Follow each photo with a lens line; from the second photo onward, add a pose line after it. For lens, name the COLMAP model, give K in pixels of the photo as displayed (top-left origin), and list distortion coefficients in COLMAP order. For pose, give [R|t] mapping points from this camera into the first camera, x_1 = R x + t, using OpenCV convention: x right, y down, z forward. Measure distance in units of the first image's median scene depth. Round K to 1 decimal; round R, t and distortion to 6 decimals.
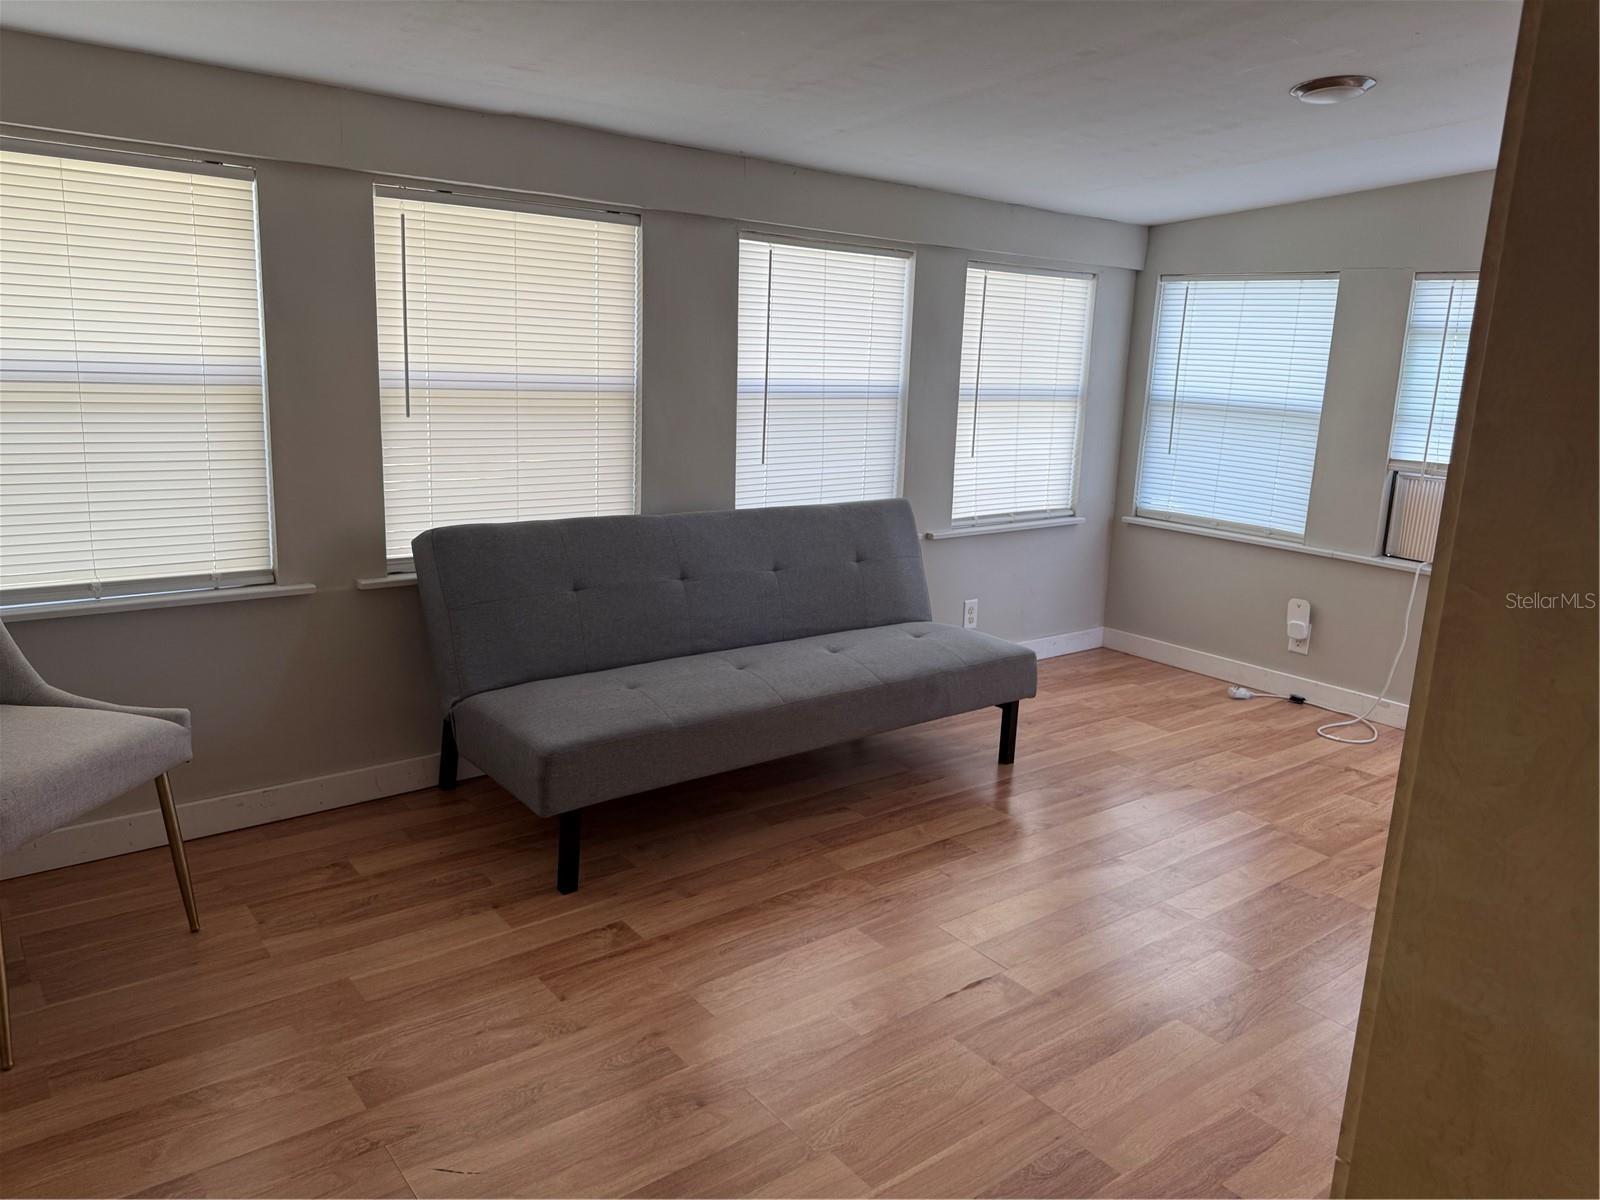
lens RADIAL K [[1132.2, 0, 800.0], [0, 1132.2, 600.0], [0, 0, 1]] dist [0.134931, -0.204433]
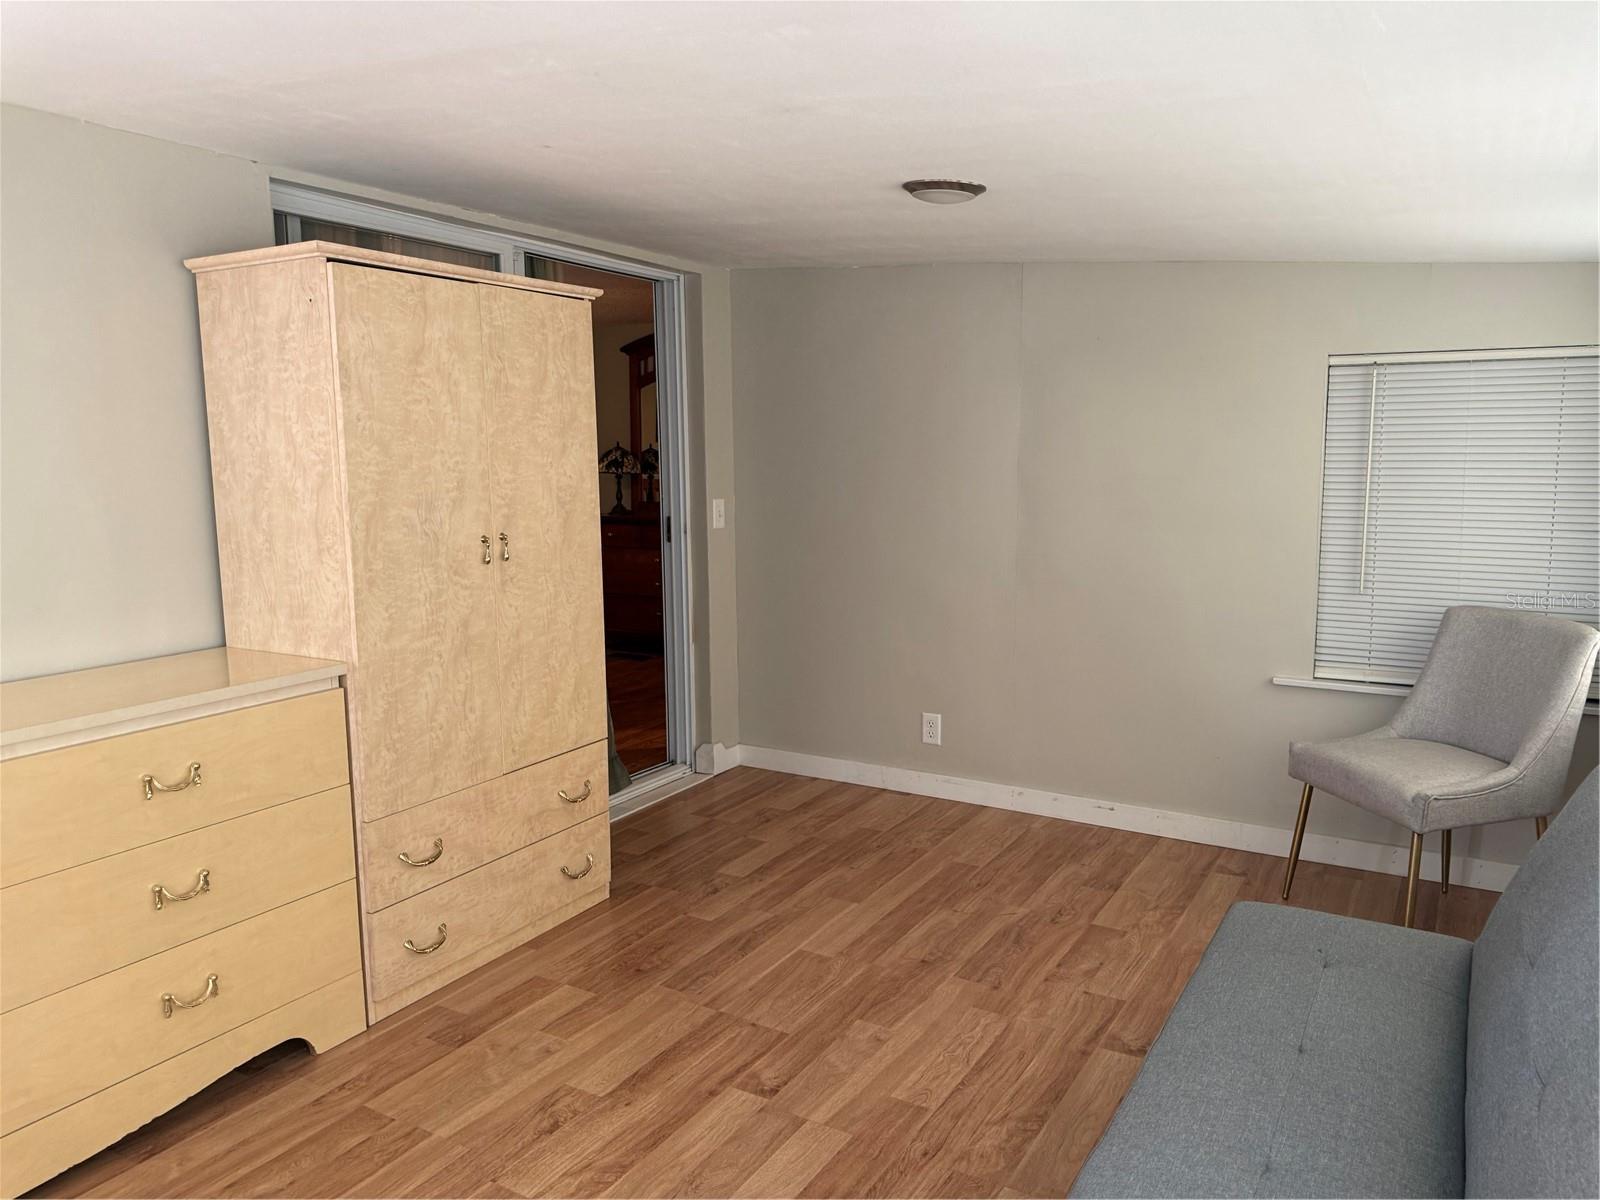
lens RADIAL K [[1132.2, 0, 800.0], [0, 1132.2, 600.0], [0, 0, 1]] dist [0.134931, -0.204433]
pose [[-0.932545, 0.009847, -0.360920, 0.562447], [-0.116659, 0.937793, 0.327009, -0.453320], [0.341688, 0.347055, -0.873385, 1.924992]]
